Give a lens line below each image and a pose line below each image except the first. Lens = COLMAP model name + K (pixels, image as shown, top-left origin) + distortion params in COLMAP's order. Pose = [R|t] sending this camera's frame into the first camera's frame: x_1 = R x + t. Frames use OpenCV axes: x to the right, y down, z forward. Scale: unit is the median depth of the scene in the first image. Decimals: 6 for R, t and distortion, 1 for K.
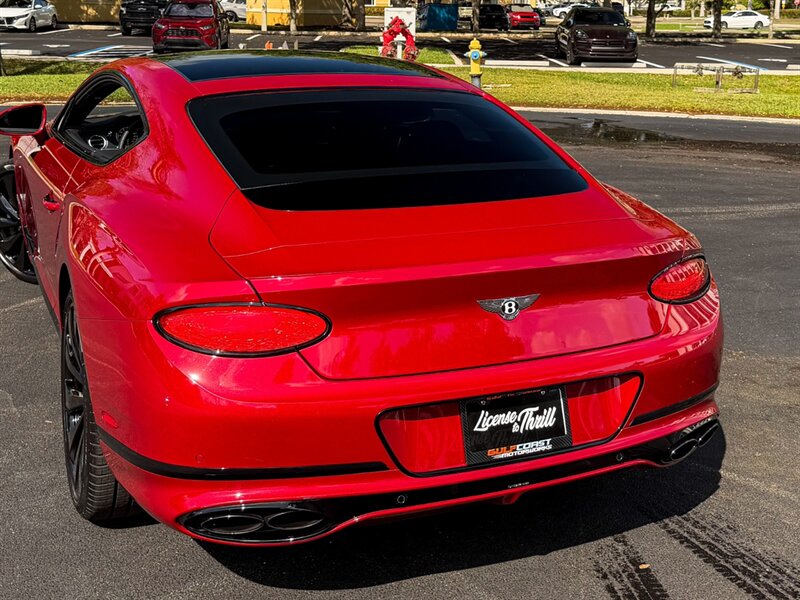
lens RADIAL K [[1054.6, 0, 375.5], [0, 1054.6, 152.2], [0, 0, 1]] dist [0.172456, -0.400332]
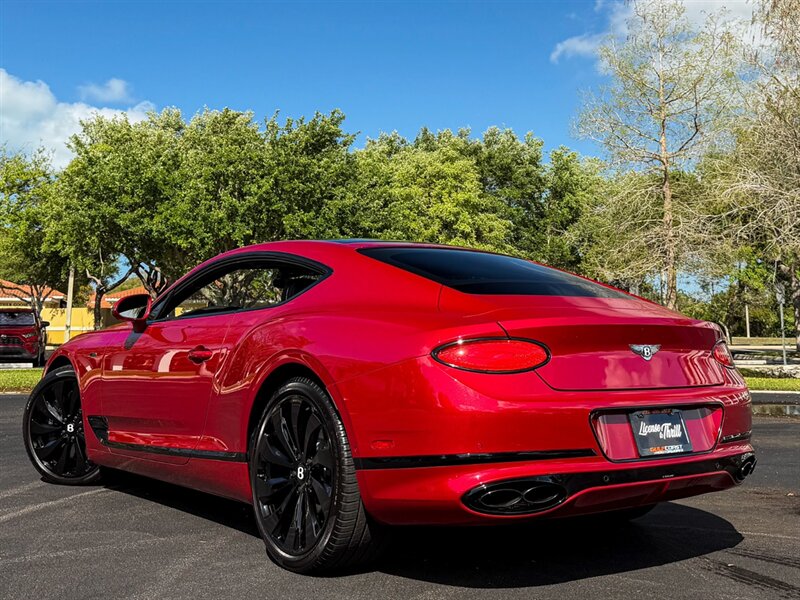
lens RADIAL K [[1047.1, 0, 402.2], [0, 1047.1, 127.8], [0, 0, 1]] dist [0.144526, -0.302351]
pose [[0.967639, 0.035986, 0.249760, -0.585631], [0.050986, 0.941482, -0.333186, 0.325663], [-0.247135, 0.335138, 0.909179, -0.373104]]
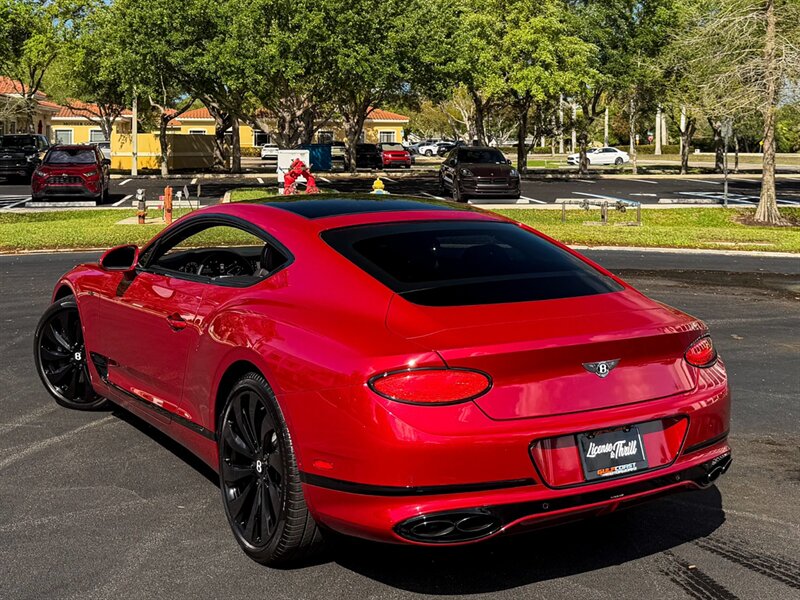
lens RADIAL K [[1130.6, 0, 365.5], [0, 1130.6, 154.6], [0, 0, 1]] dist [0.206332, -0.448761]
pose [[0.990321, -0.017586, 0.137680, -0.396347], [0.035878, 0.990663, -0.131526, 0.050905], [-0.134082, 0.135193, 0.981705, -0.513290]]
